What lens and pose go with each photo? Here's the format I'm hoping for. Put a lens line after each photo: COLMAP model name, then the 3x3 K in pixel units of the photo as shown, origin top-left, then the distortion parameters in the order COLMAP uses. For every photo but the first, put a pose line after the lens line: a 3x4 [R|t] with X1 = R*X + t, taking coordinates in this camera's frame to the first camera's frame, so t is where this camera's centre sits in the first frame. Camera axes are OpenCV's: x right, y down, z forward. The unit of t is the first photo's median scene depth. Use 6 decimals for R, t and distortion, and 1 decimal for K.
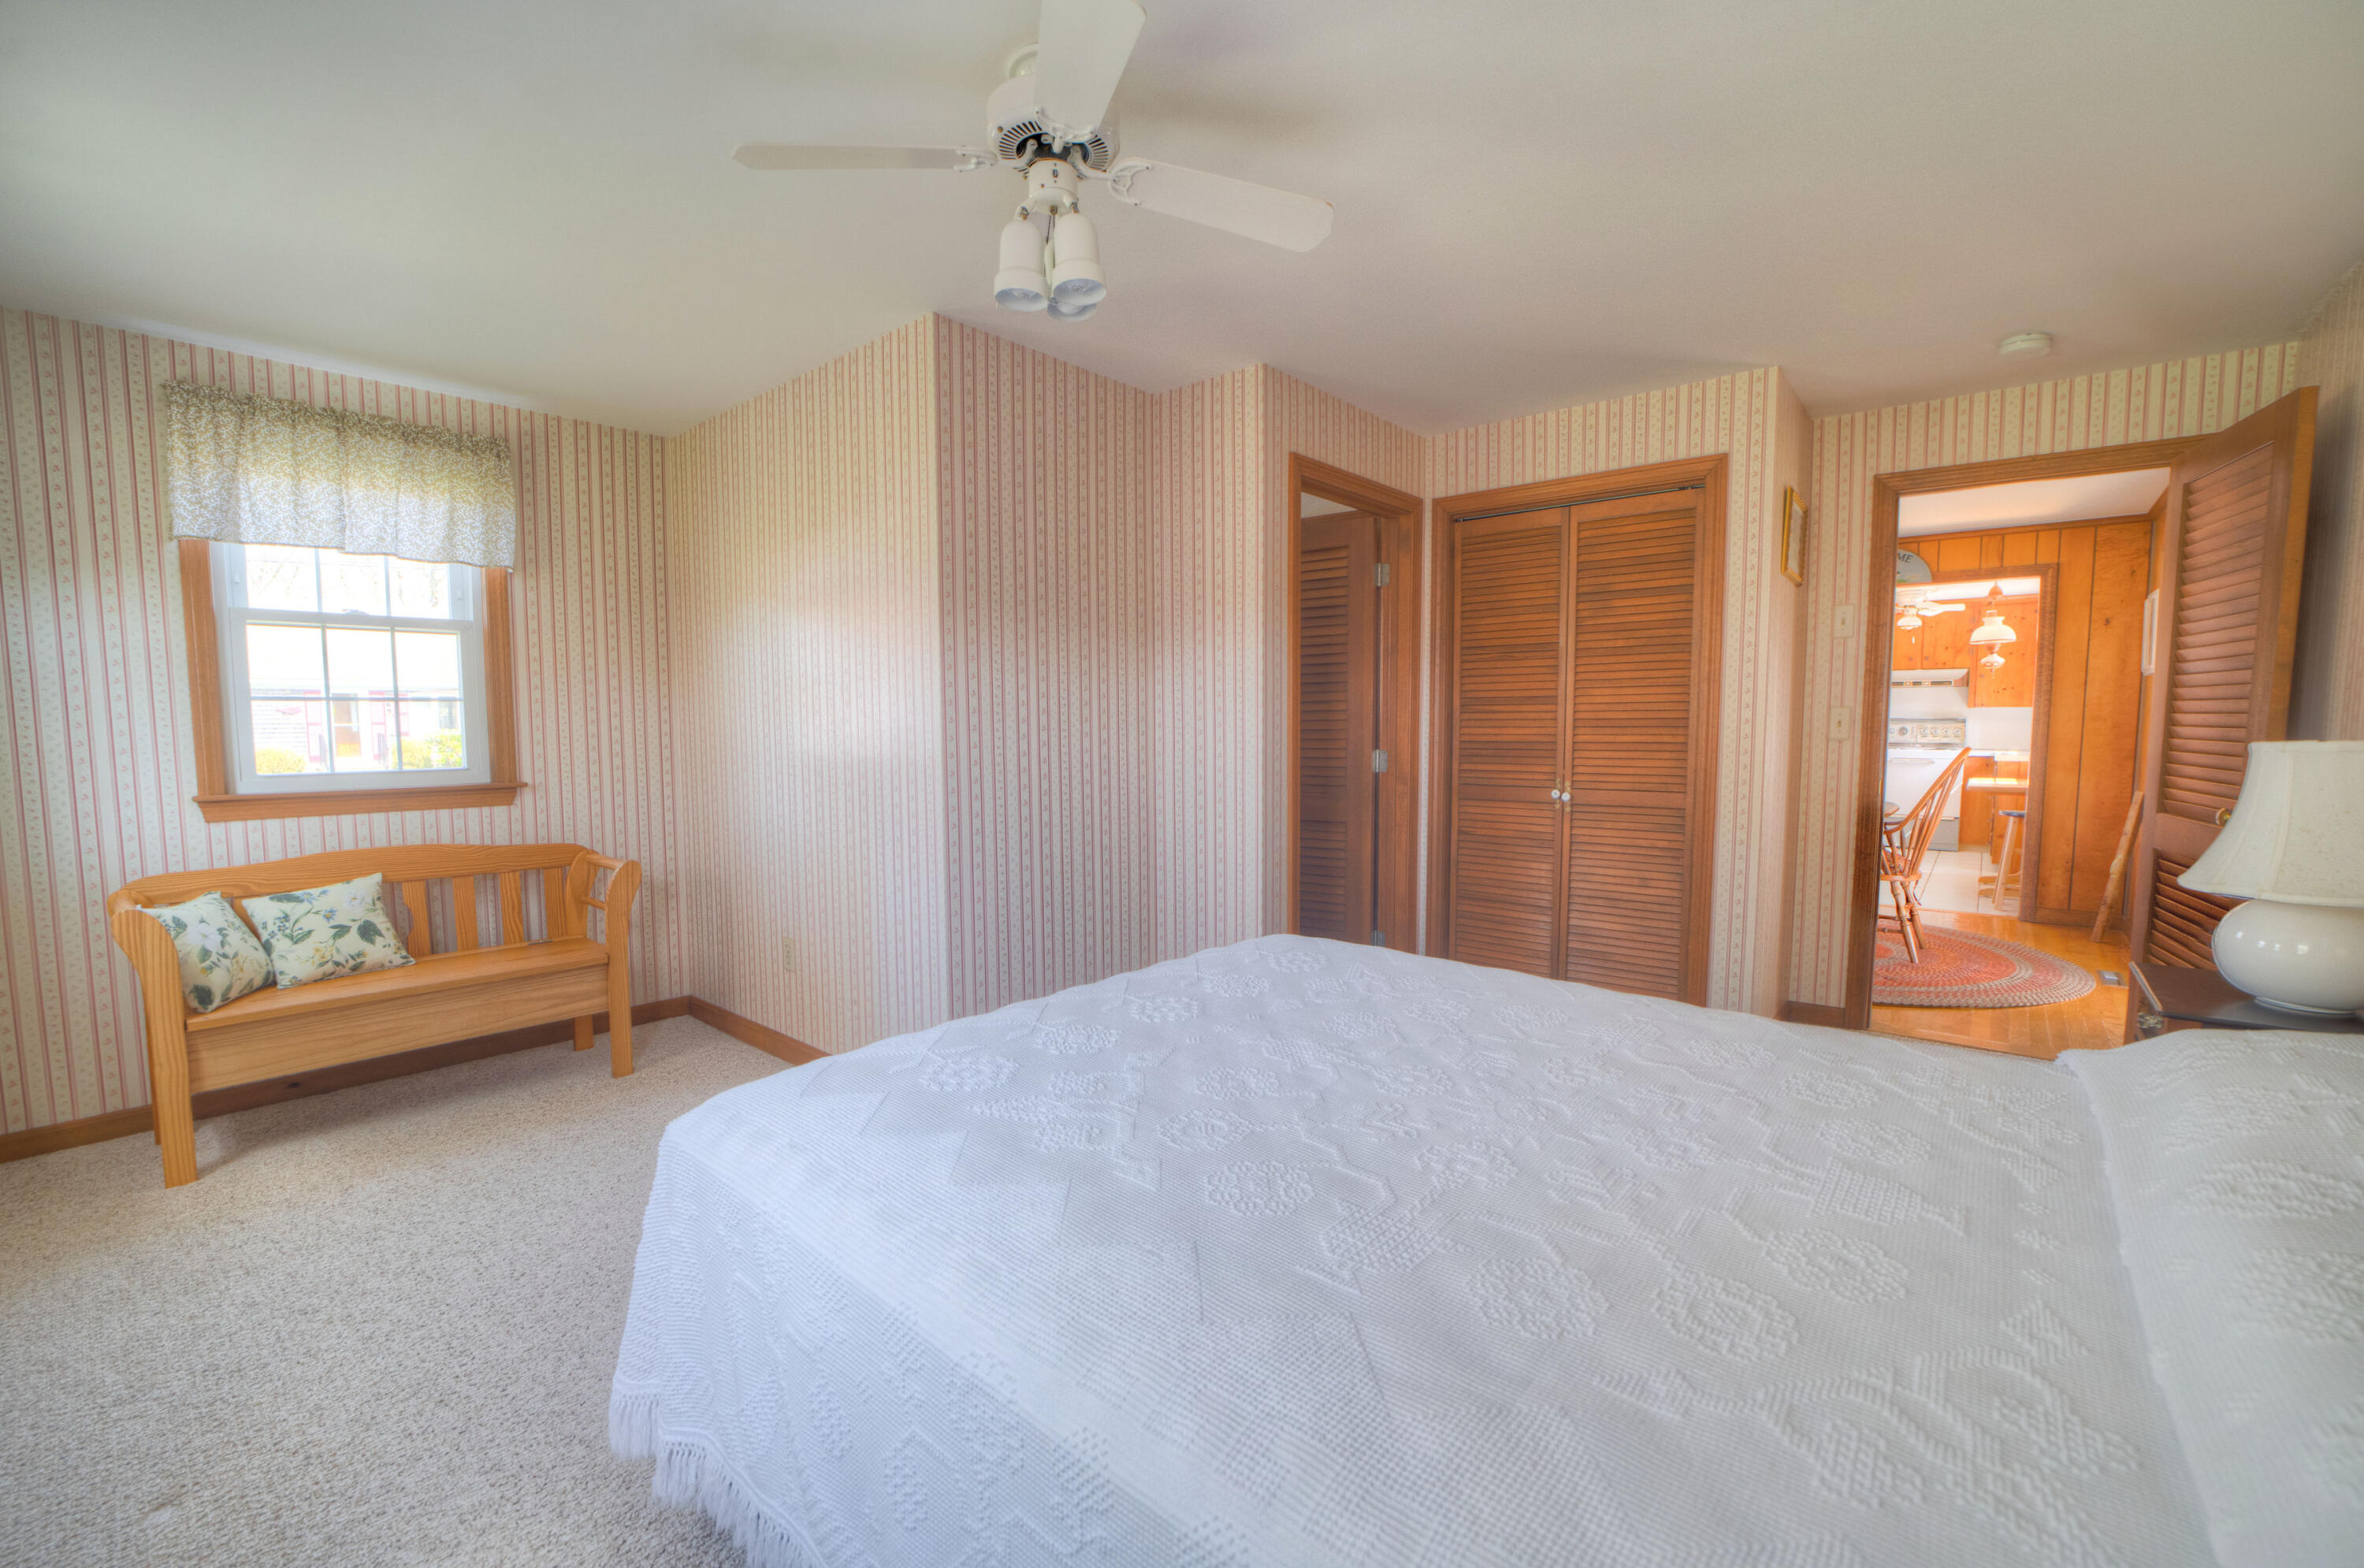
lens RADIAL K [[923.5, 0, 1185.6], [0, 923.5, 791.3], [0, 0, 1]] dist [-0.036806, 0.009091]
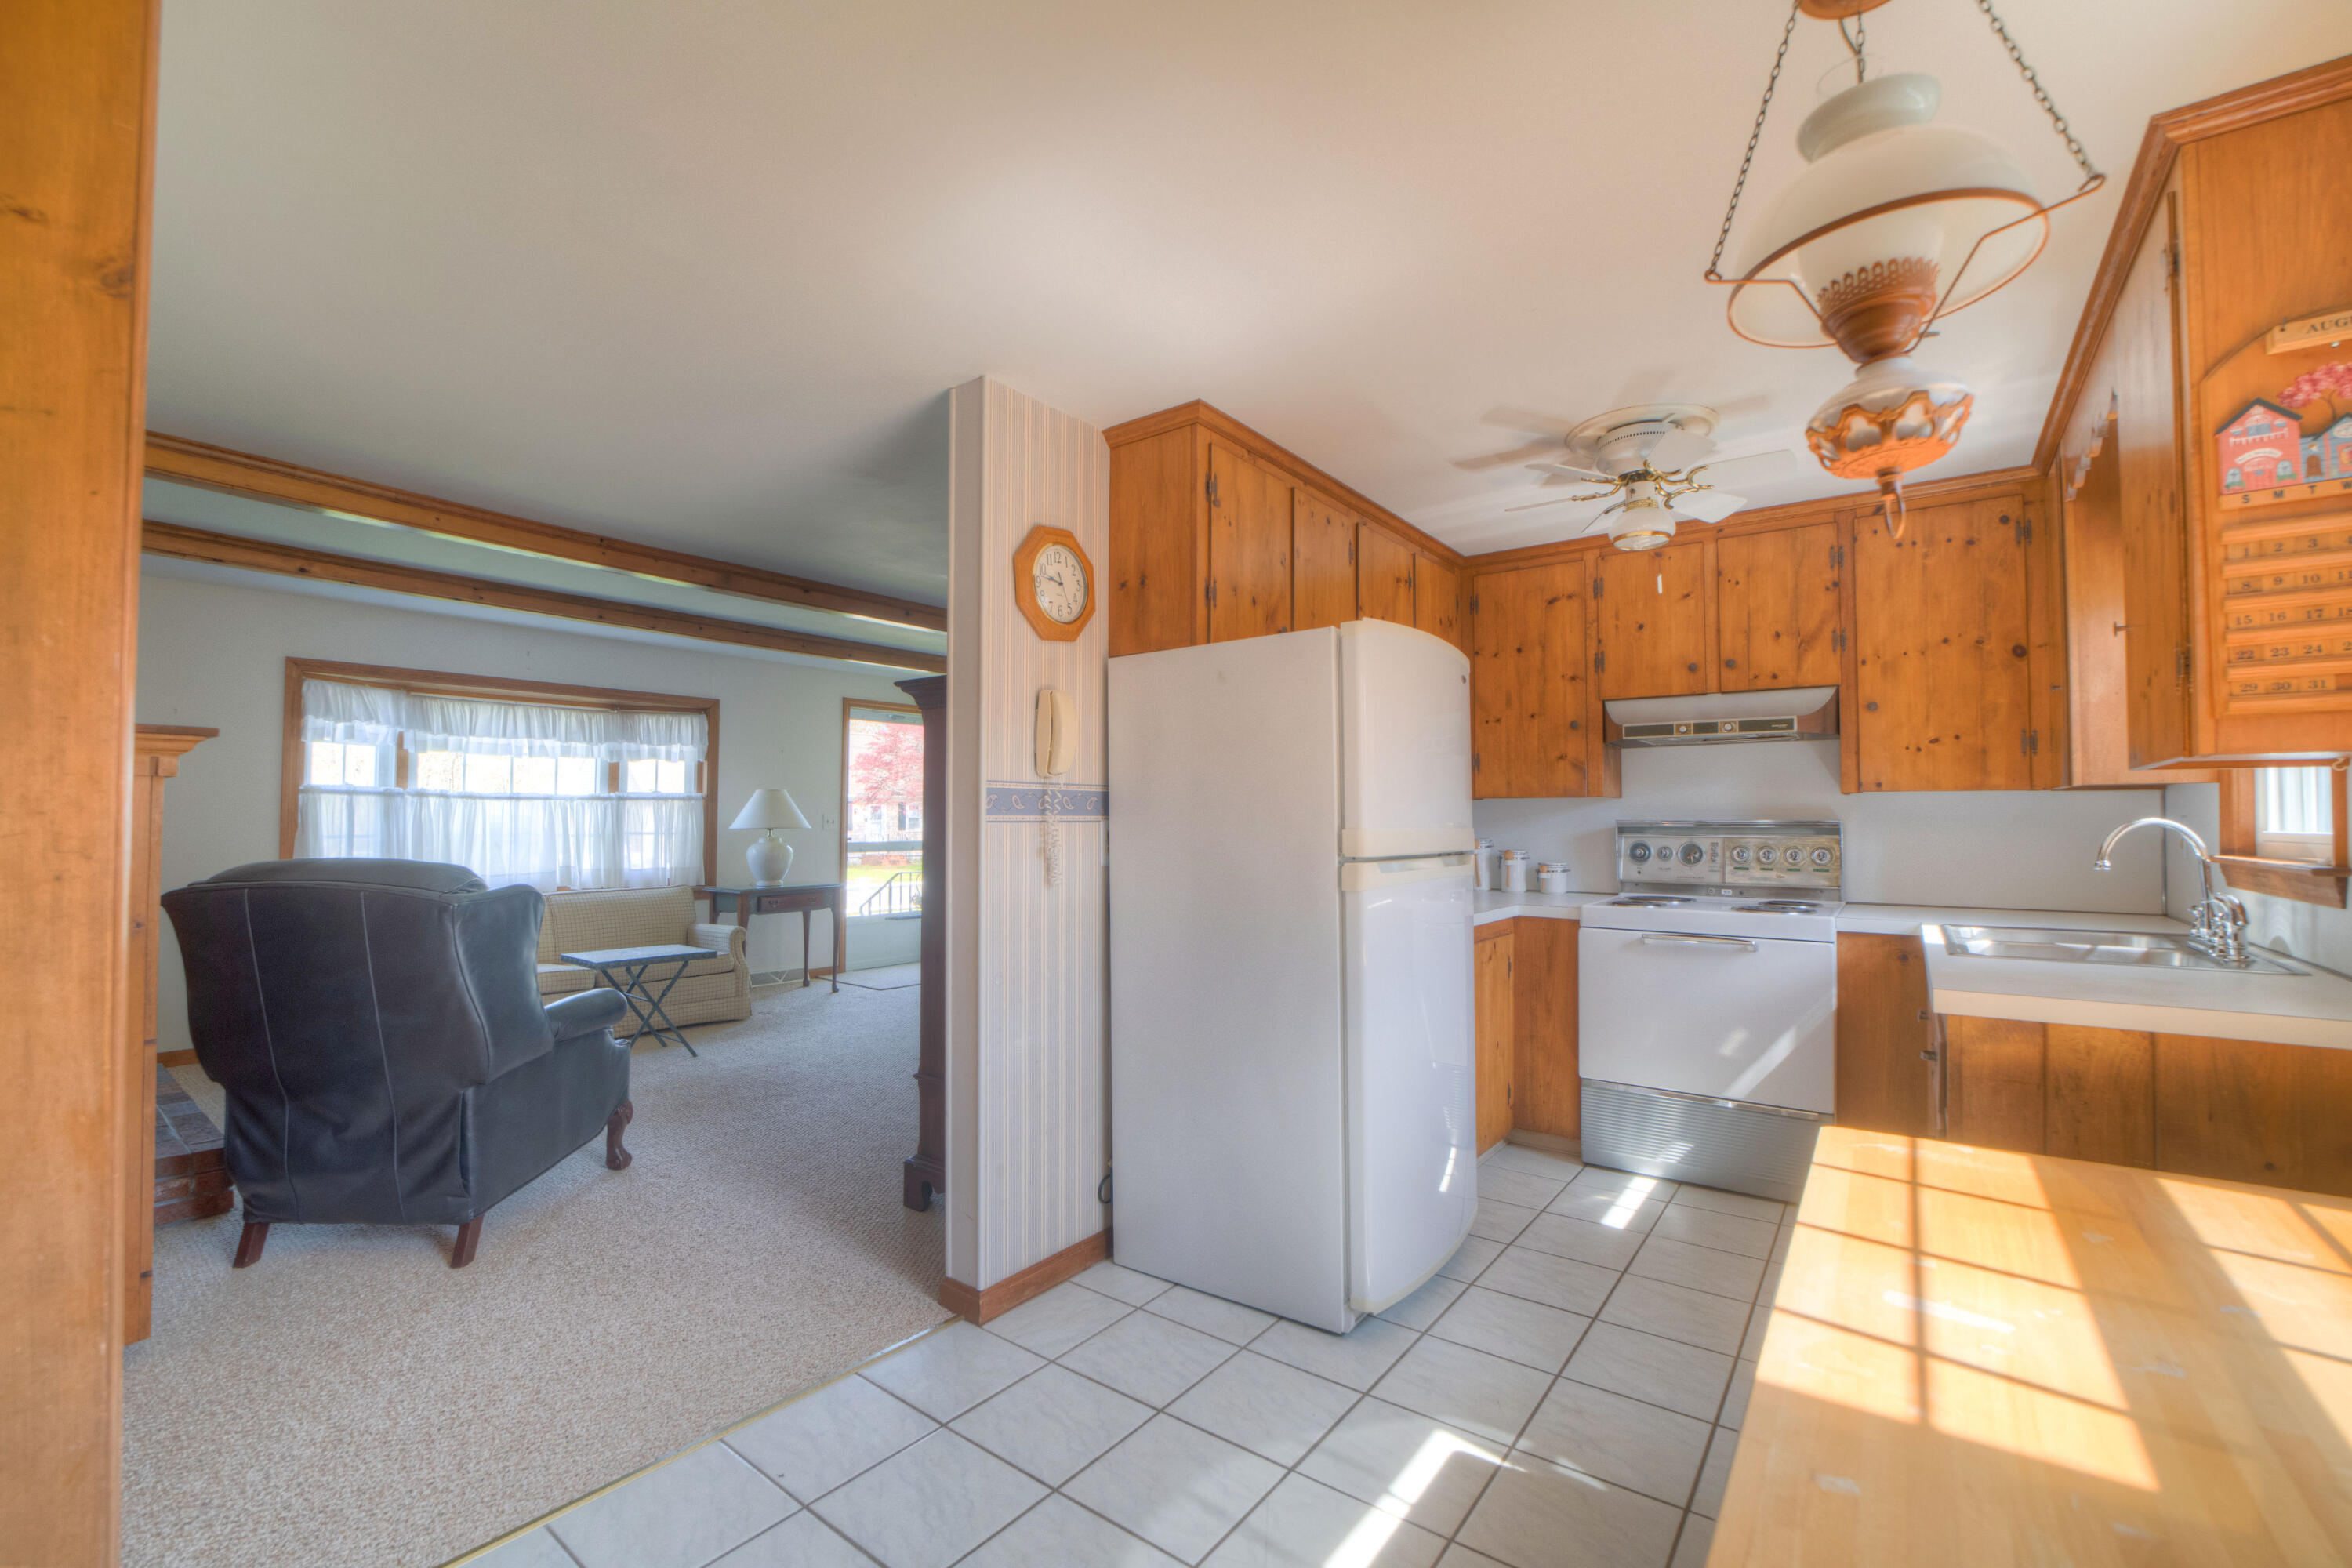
lens RADIAL K [[999.2, 0, 1173.0], [0, 999.2, 794.7], [0, 0, 1]] dist [-0.026422, 0.000554]
pose [[0.995845, 0.010582, 0.090444, 0.563541], [-0.001601, 0.995107, -0.098795, -0.052659], [-0.091047, 0.098239, 0.990989, 0.629822]]
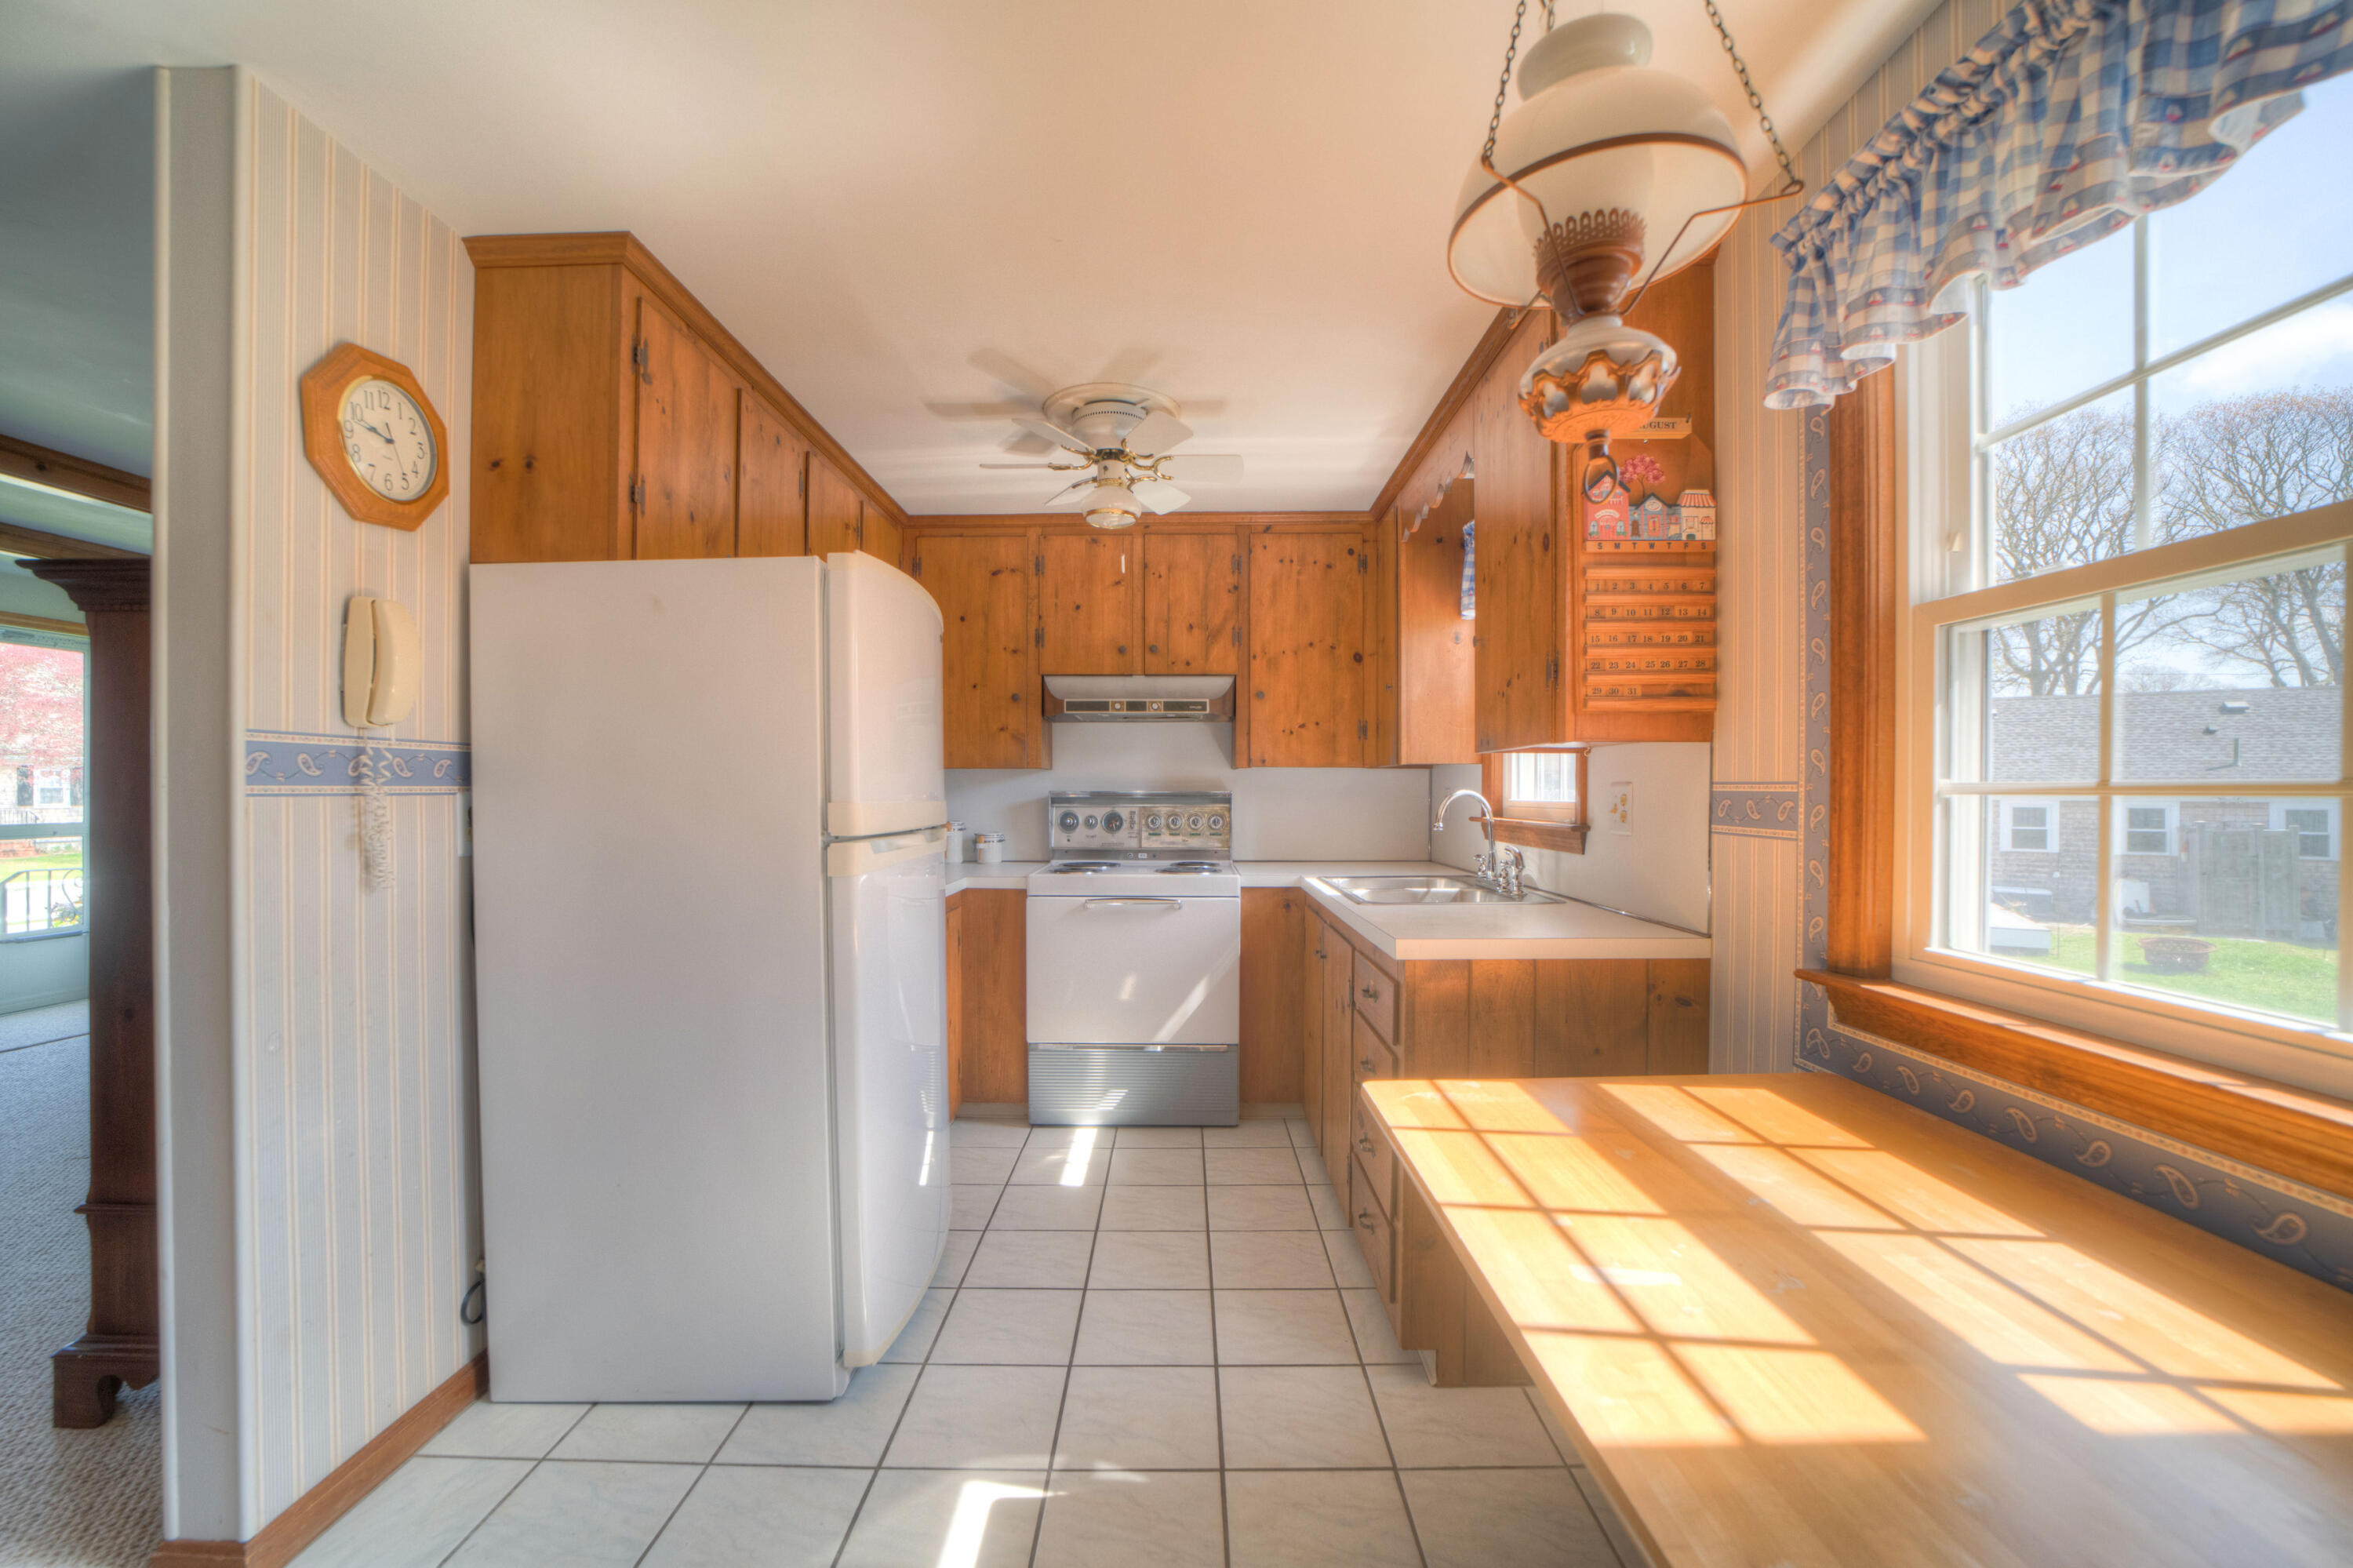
lens RADIAL K [[947.7, 0, 1183.4], [0, 947.7, 794.4], [0, 0, 1]] dist [-0.042960, 0.010977]
pose [[0.744757, 0.004796, 0.667318, 0.551623], [0.042972, 0.997554, -0.055127, -0.057169], [-0.665951, 0.069732, 0.742730, 0.686502]]
